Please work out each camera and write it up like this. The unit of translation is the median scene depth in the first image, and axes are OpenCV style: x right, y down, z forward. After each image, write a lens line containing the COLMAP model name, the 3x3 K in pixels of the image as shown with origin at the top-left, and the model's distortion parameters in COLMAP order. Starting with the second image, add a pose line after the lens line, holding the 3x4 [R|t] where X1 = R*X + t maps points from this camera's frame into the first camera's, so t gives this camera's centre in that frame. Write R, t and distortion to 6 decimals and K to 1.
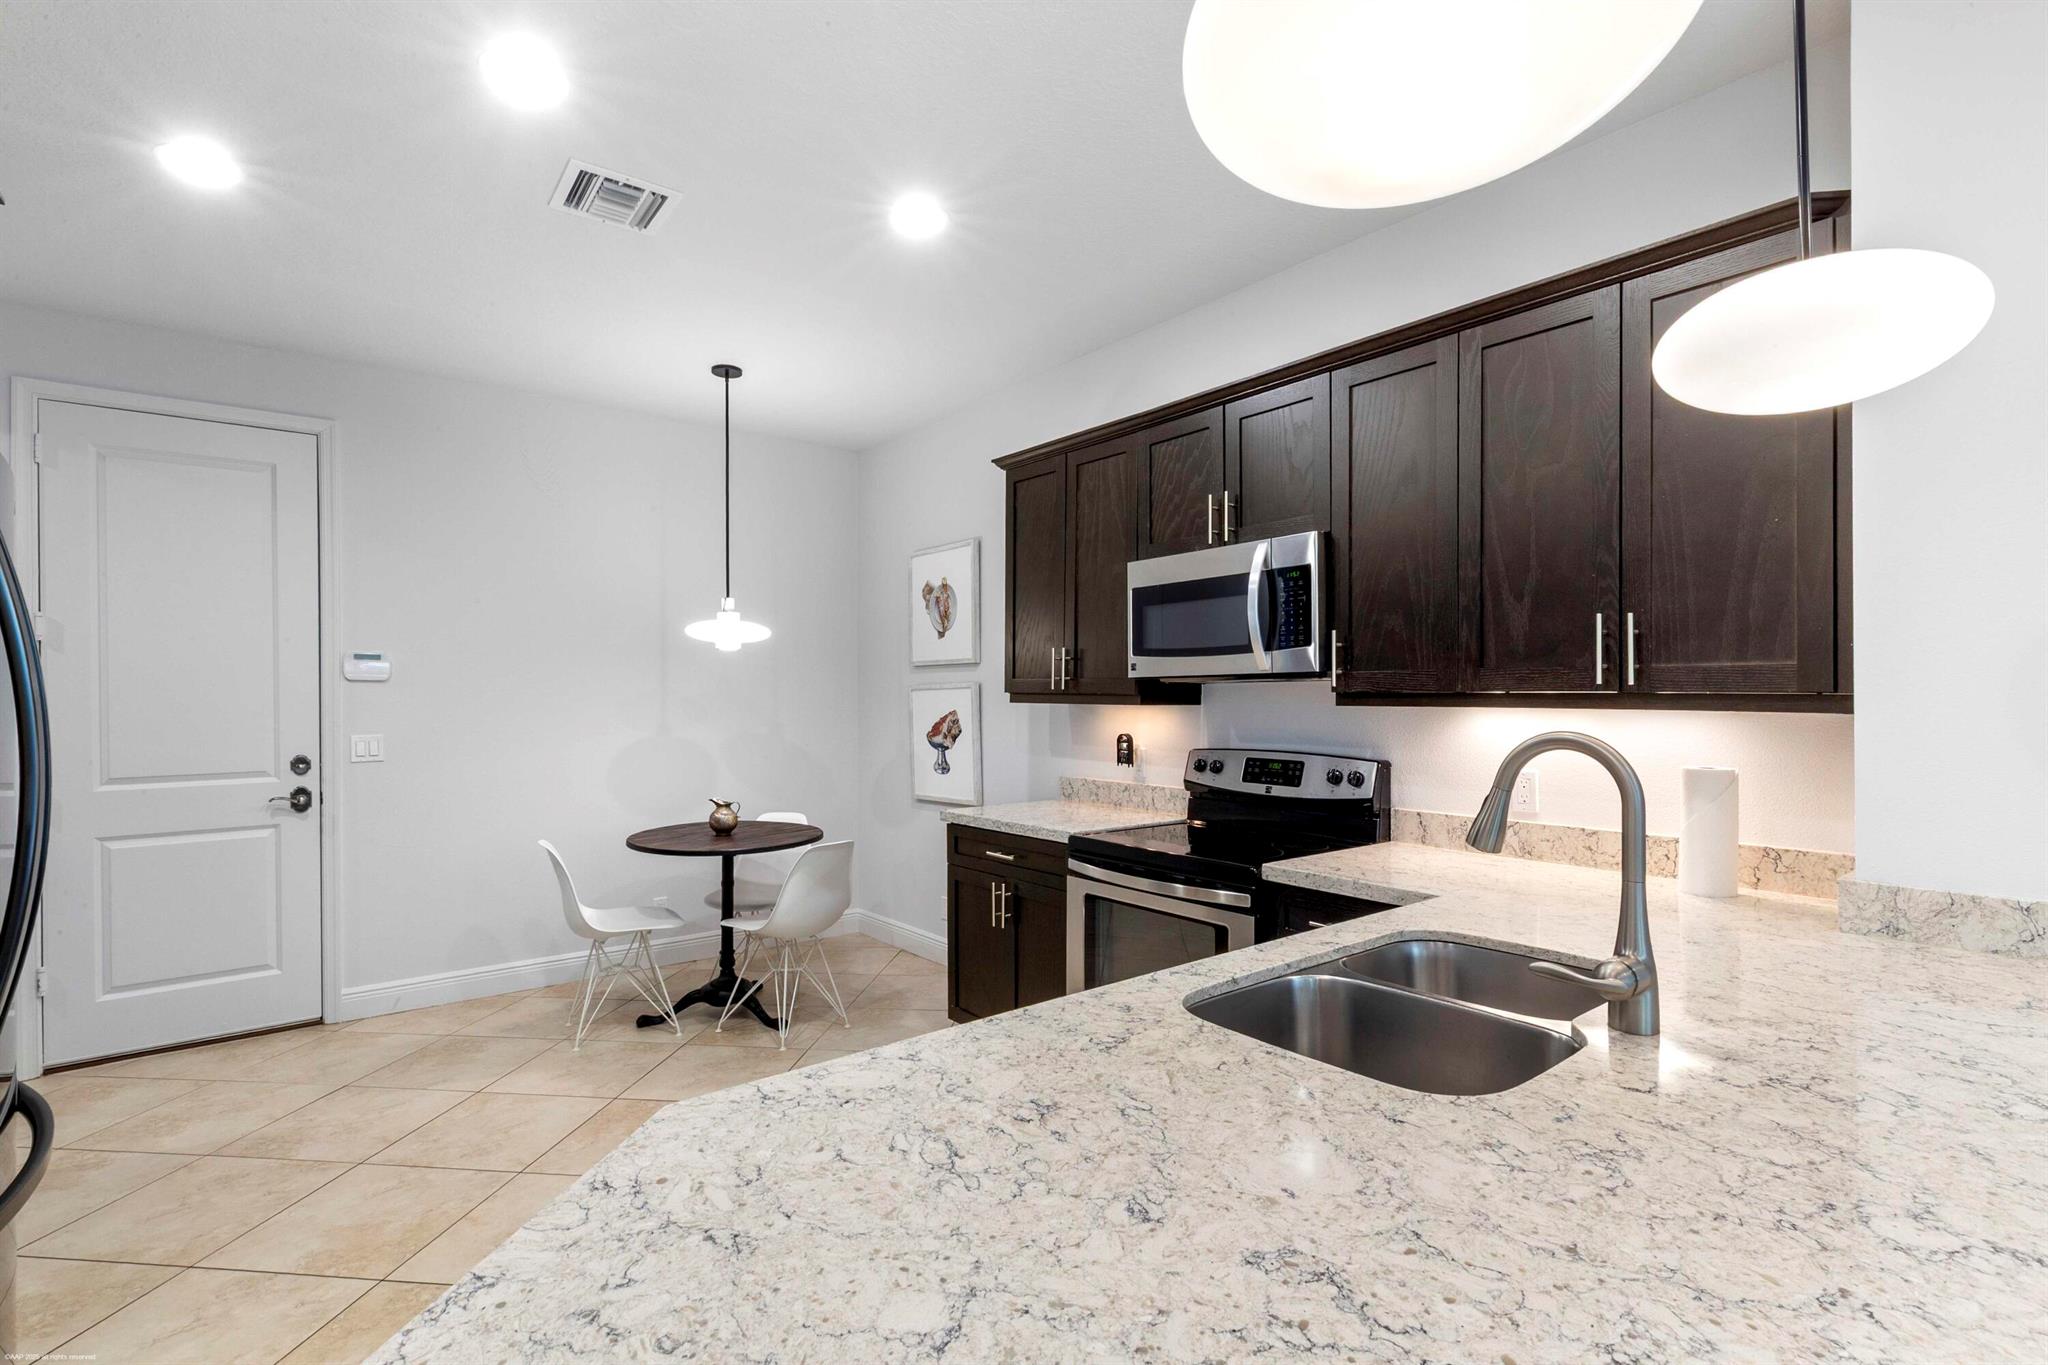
lens RADIAL K [[928.1, 0, 1007.4], [0, 928.1, 693.6], [0, 0, 1]] dist [0.005925, -0.000268]
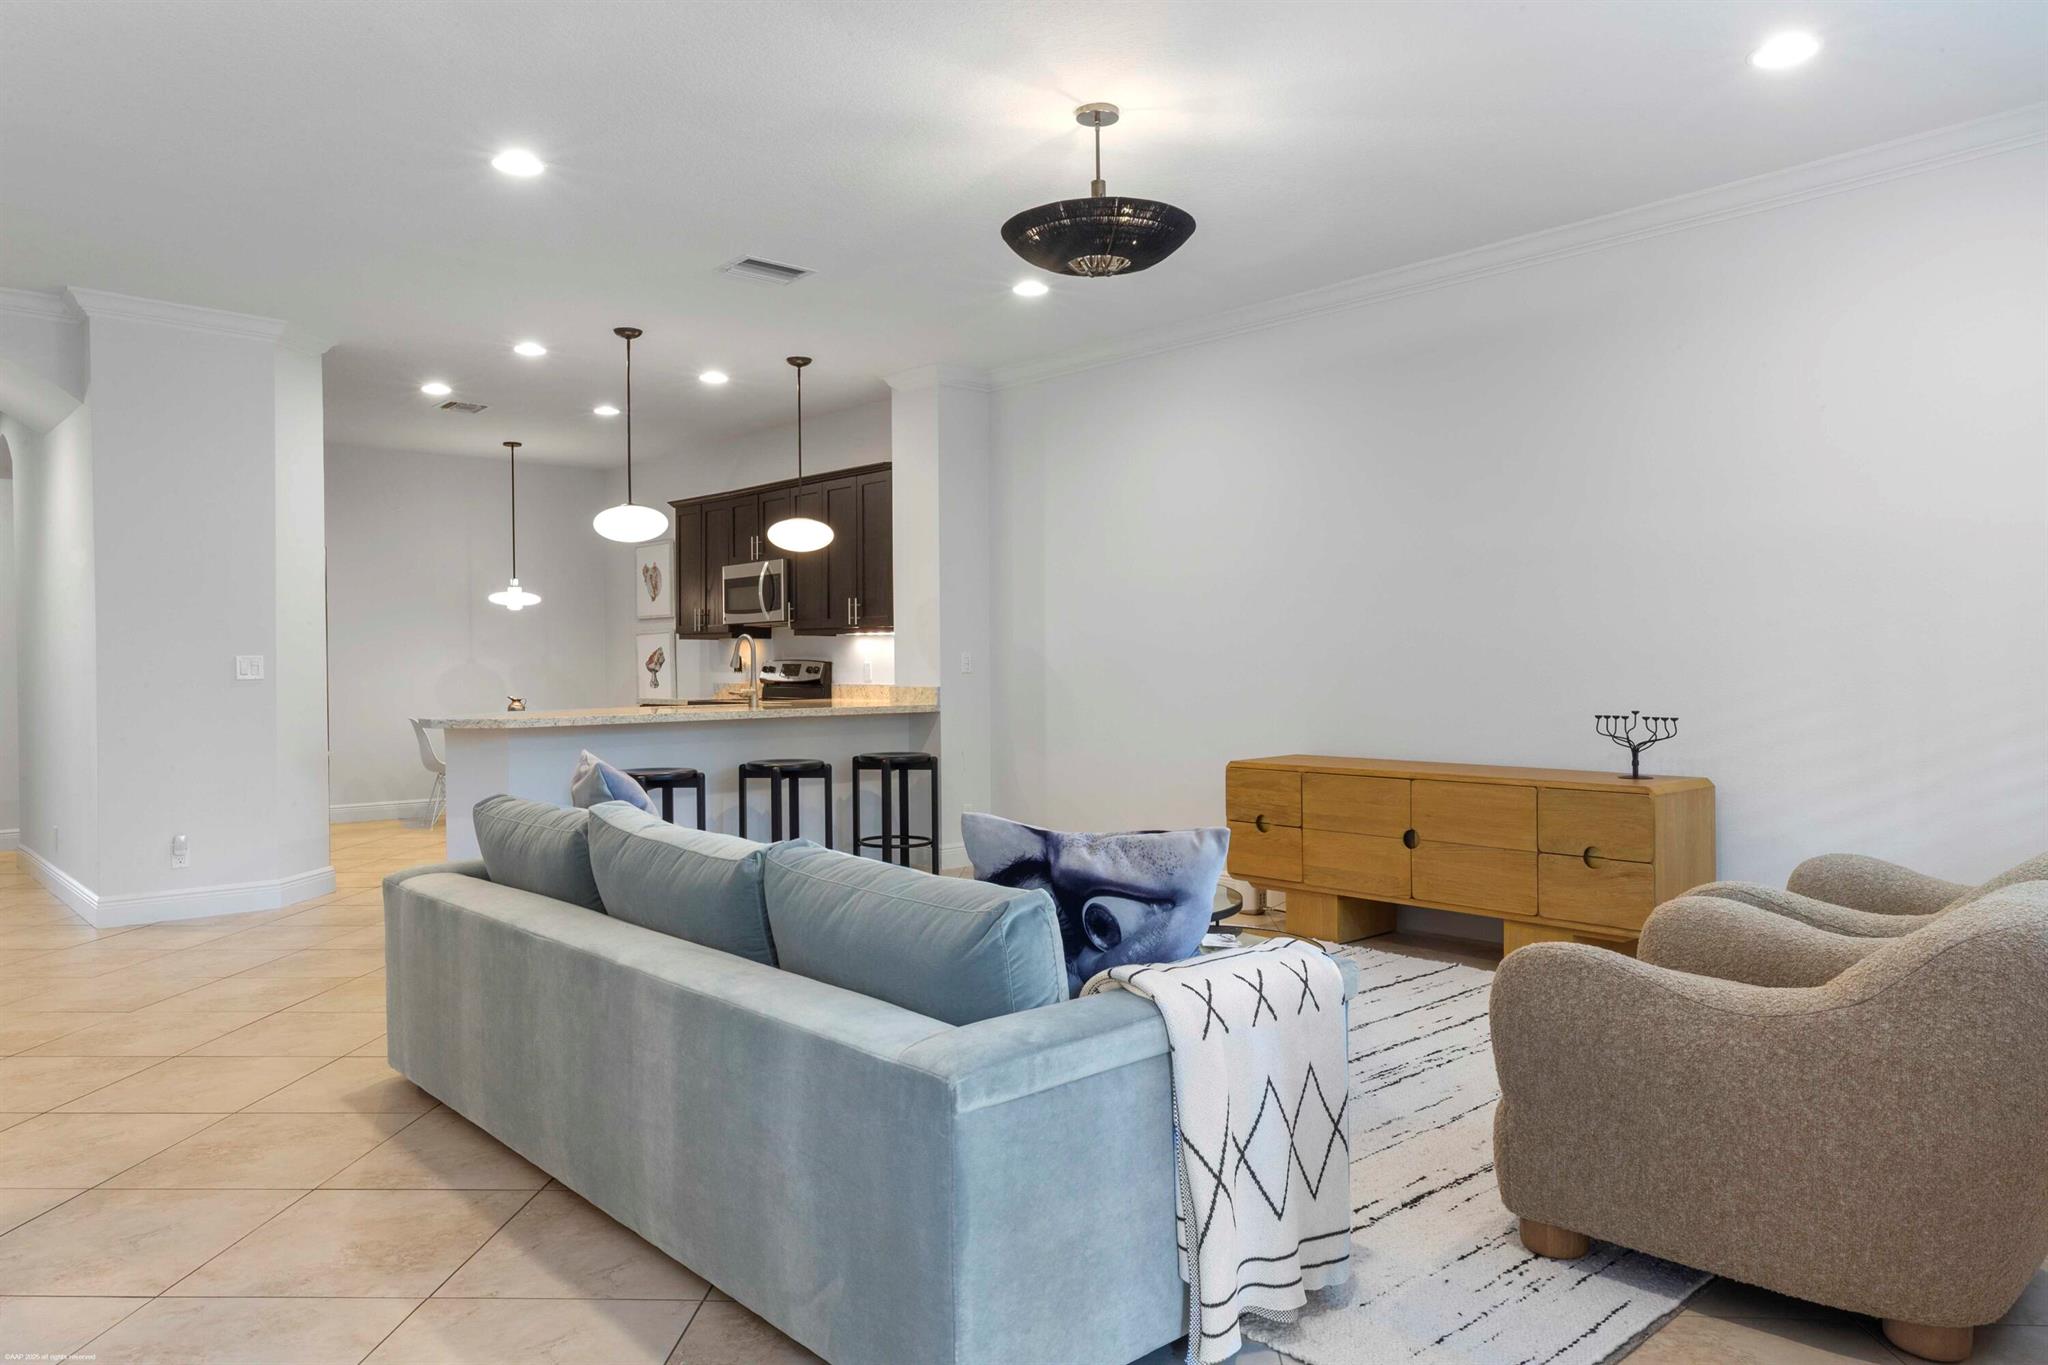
lens RADIAL K [[1446.6, 0, 1073.7], [0, 1446.6, 699.0], [0, 0, 1]] dist [-0.001096, -0.000373]
pose [[0.996403, -0.005932, 0.084539, 0.559944], [0.004001, 0.999727, 0.022999, 0.067609], [-0.084652, -0.022578, 0.996155, -1.959284]]
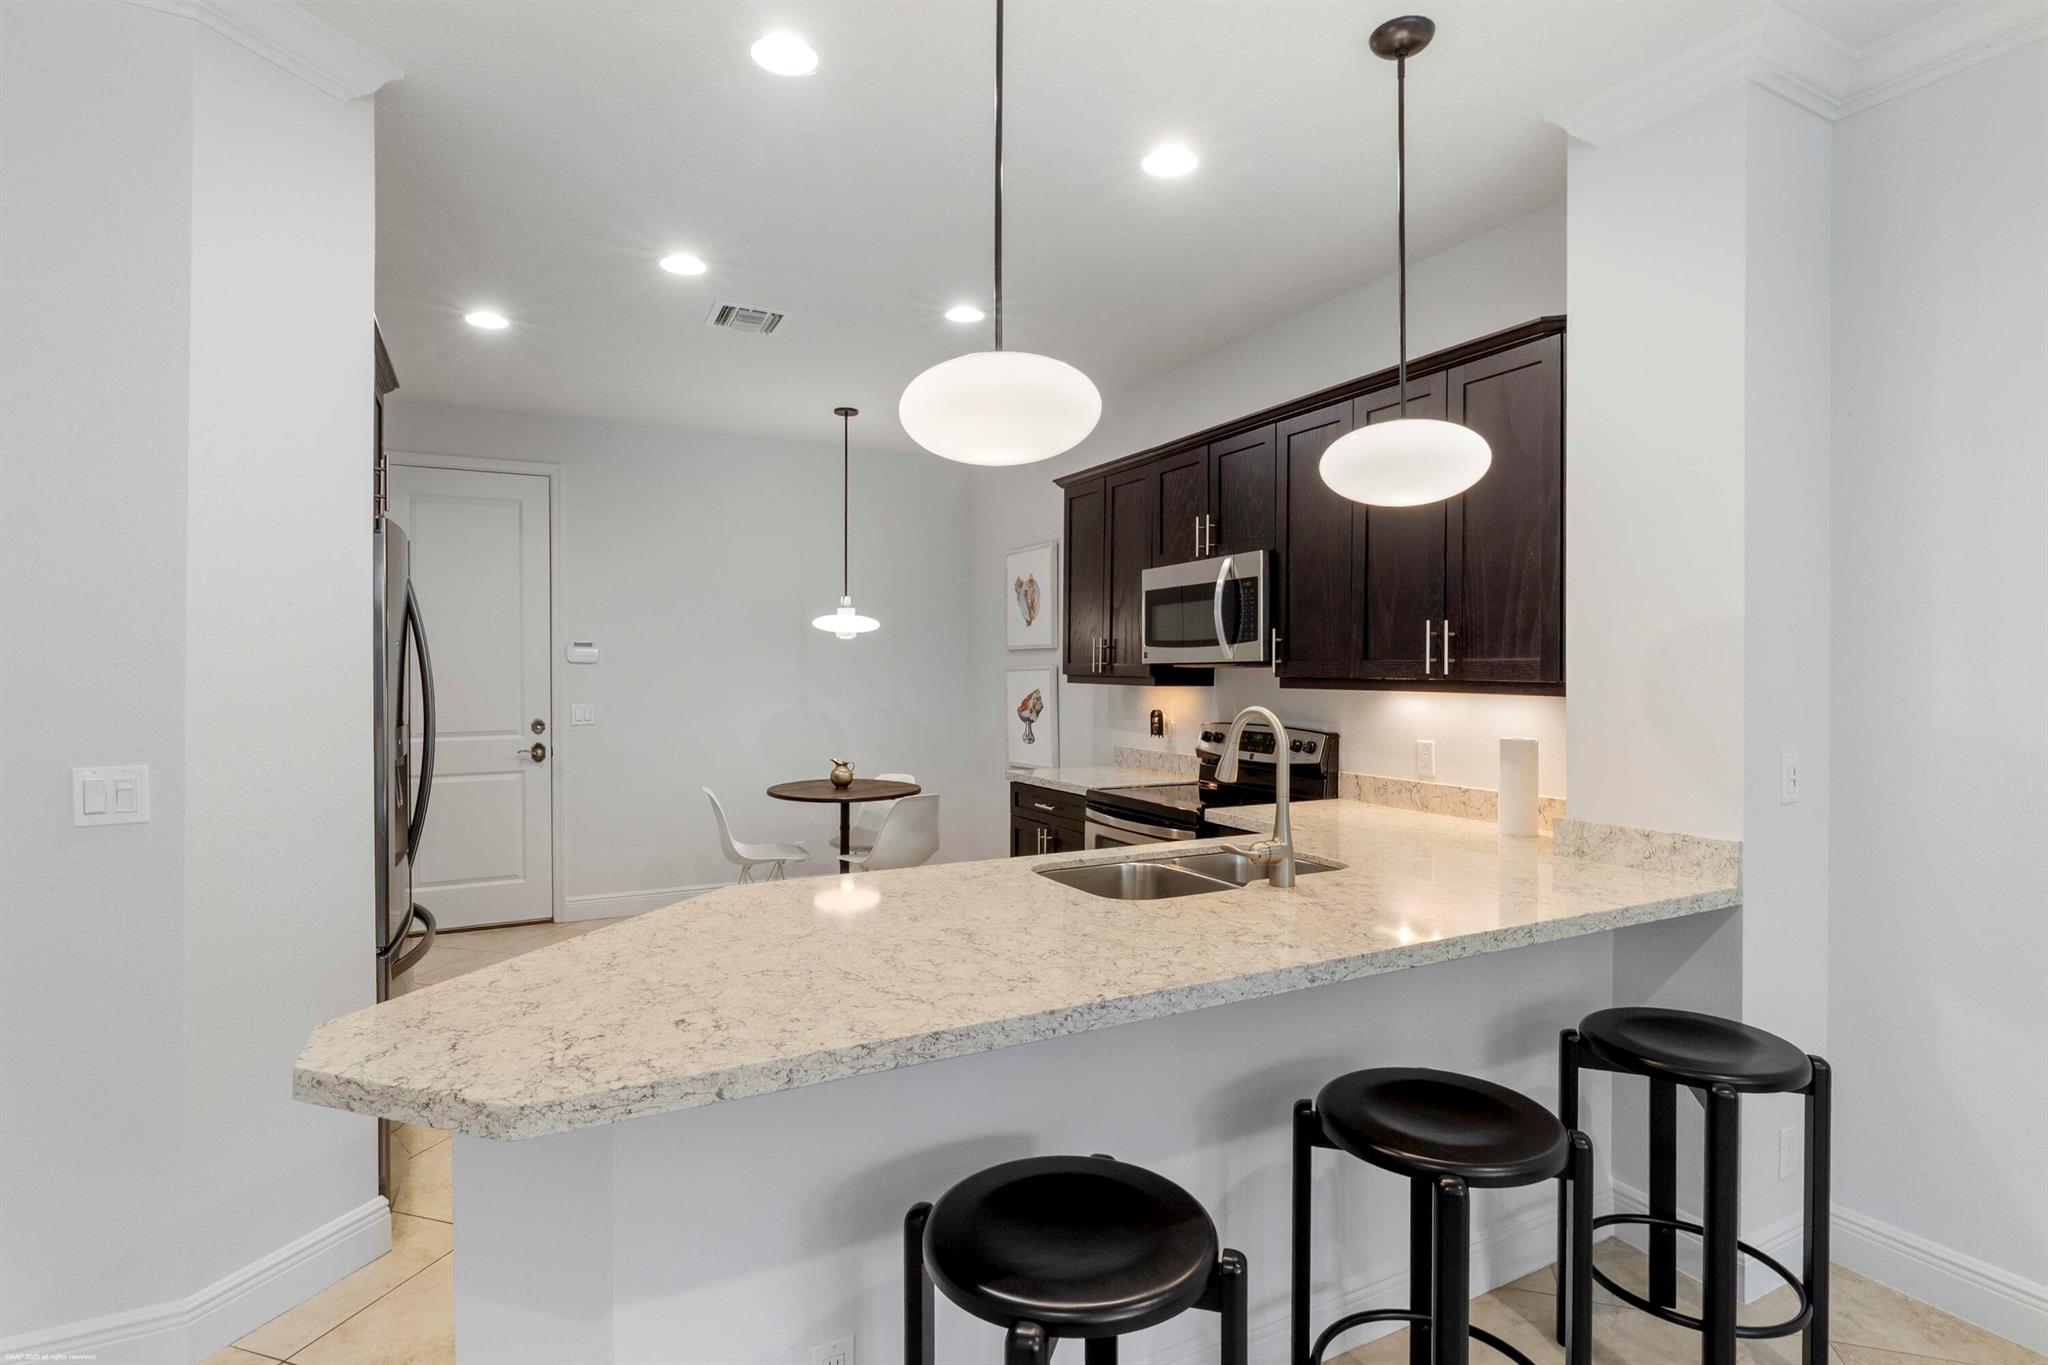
lens RADIAL K [[1028.4, 0, 1019.3], [0, 1028.4, 673.0], [0, 0, 1]] dist [-0.001983, -0.000166]
pose [[0.981775, 0.004439, -0.189997, 0.208094], [-0.003598, 0.999982, 0.004771, -0.009830], [0.190014, -0.004001, 0.981773, -0.332799]]
